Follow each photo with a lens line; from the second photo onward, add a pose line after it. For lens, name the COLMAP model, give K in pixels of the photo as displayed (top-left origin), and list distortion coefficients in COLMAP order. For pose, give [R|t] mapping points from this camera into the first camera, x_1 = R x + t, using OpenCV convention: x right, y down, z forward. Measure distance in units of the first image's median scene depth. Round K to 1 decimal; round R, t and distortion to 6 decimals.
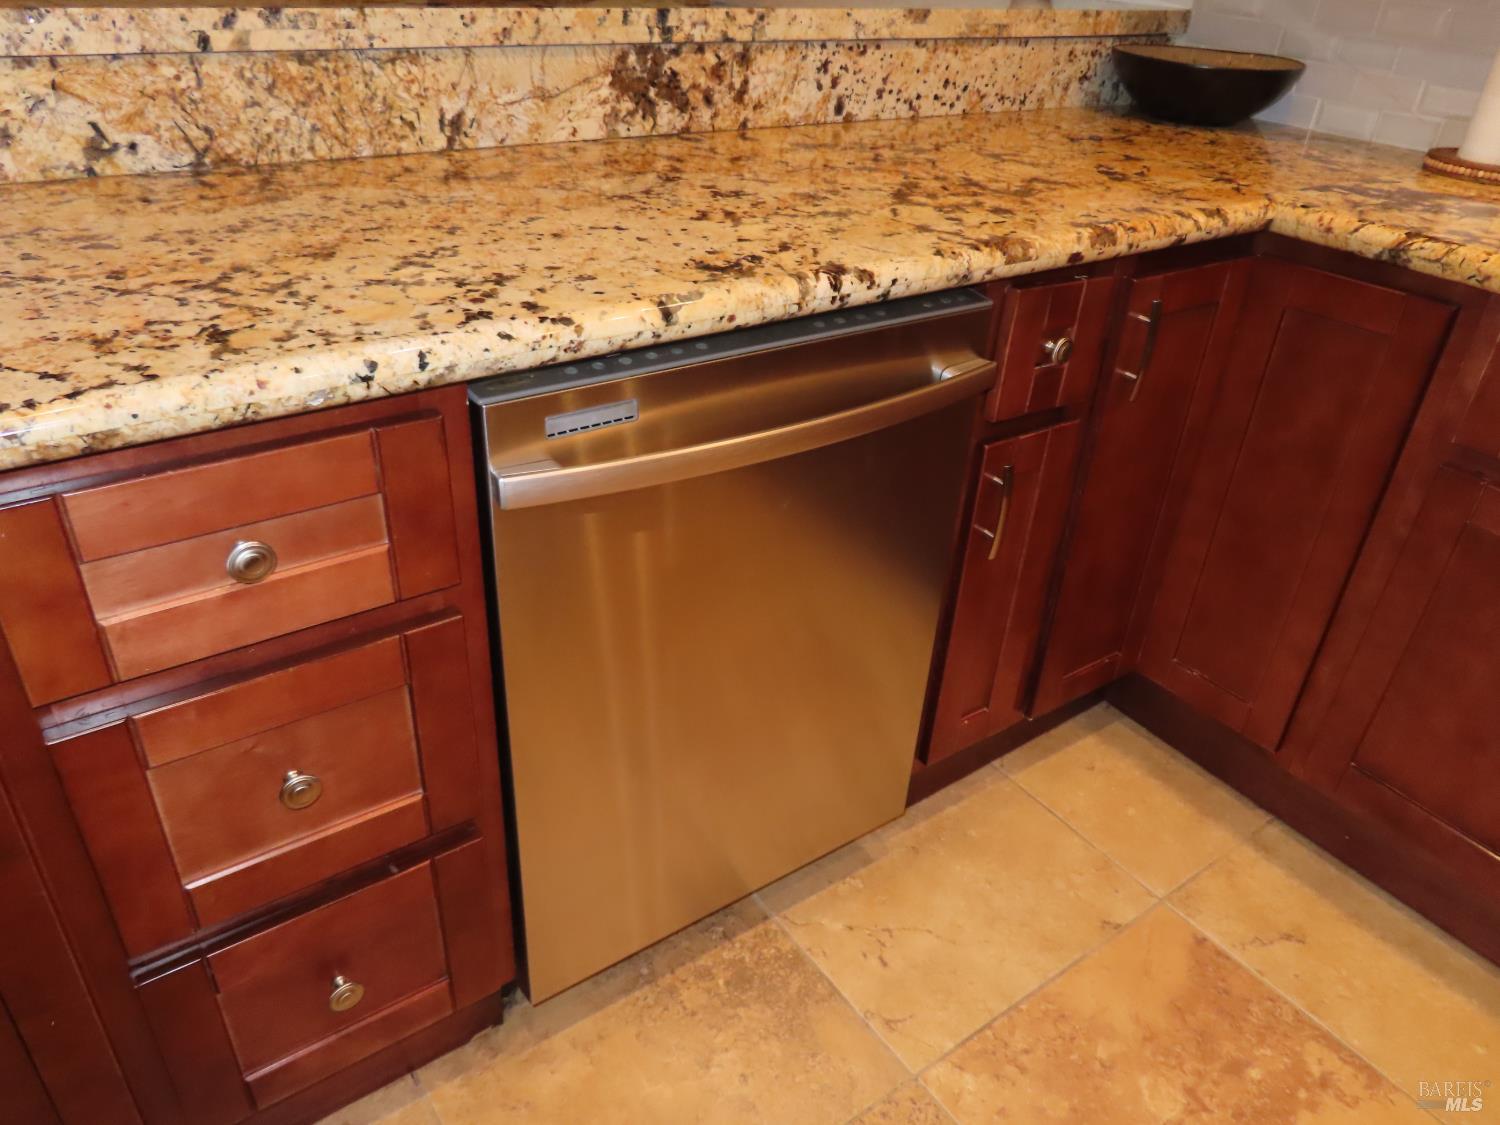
lens RADIAL K [[1076.7, 0, 751.8], [0, 1076.7, 560.1], [0, 0, 1]] dist [-0.007826, 0.006902]
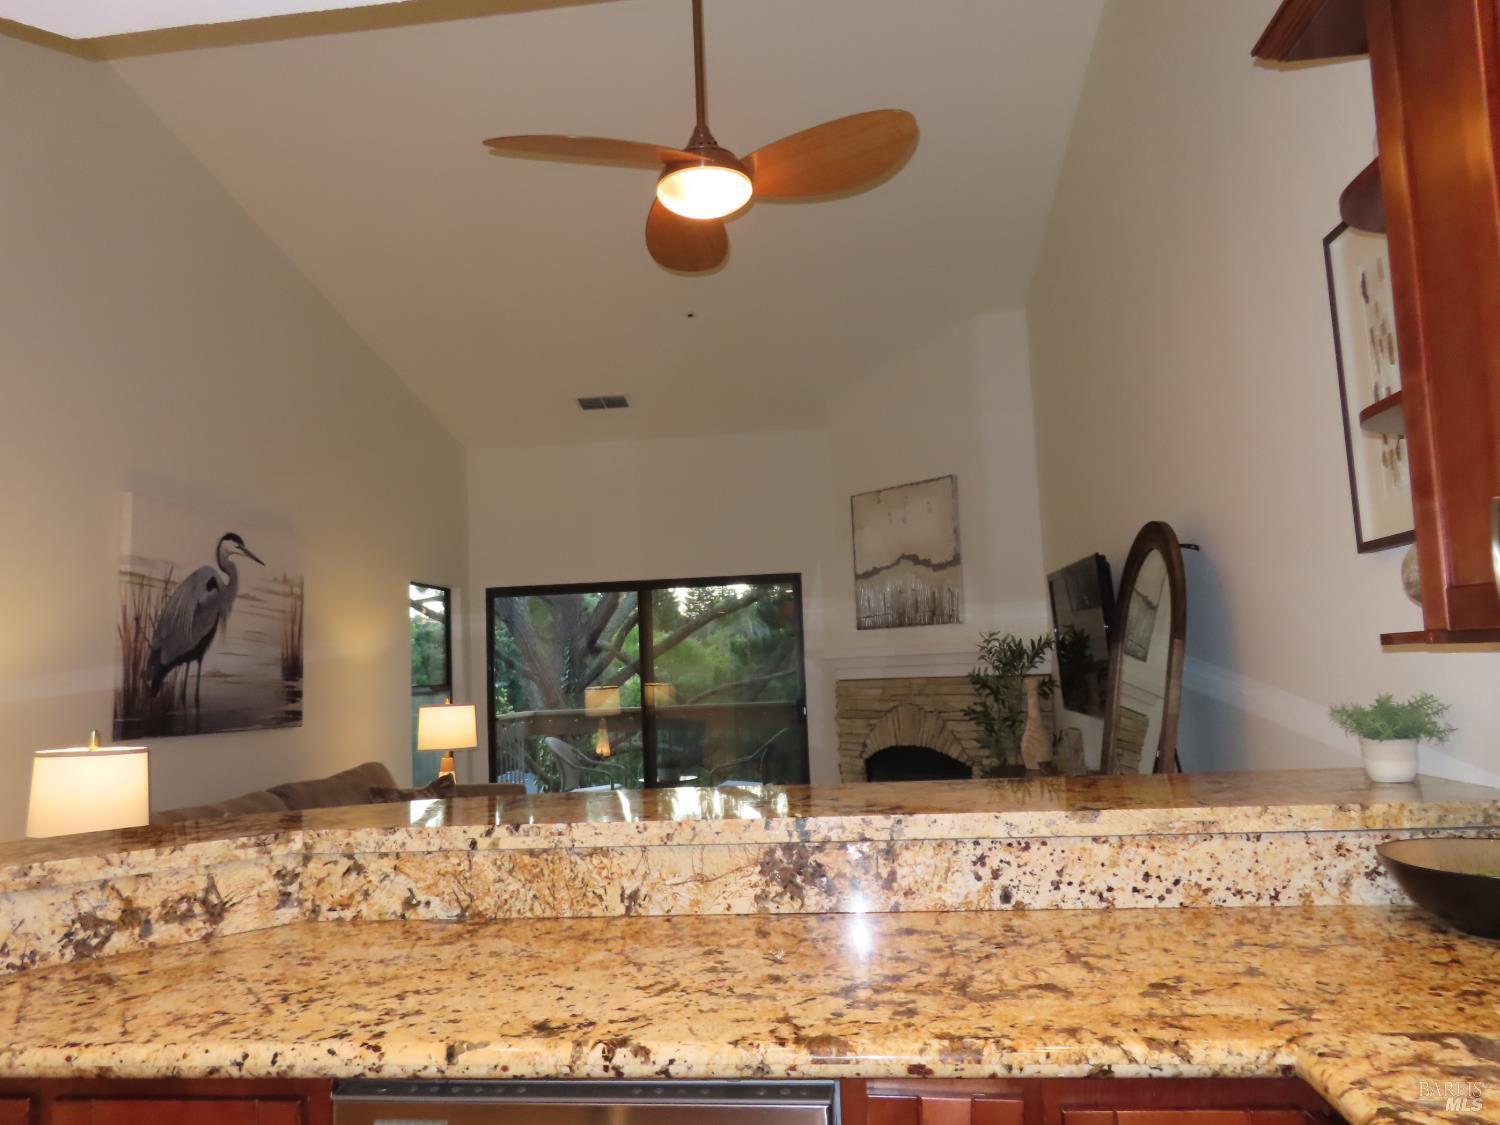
lens RADIAL K [[1076.7, 0, 751.7], [0, 1076.7, 558.4], [0, 0, 1]] dist [-0.007826, 0.006902]
pose [[0.742271, -0.147442, -0.653678, 0.879586], [-0.278905, 0.819006, -0.501439, -0.122636], [0.609300, 0.554517, 0.566802, 0.074165]]
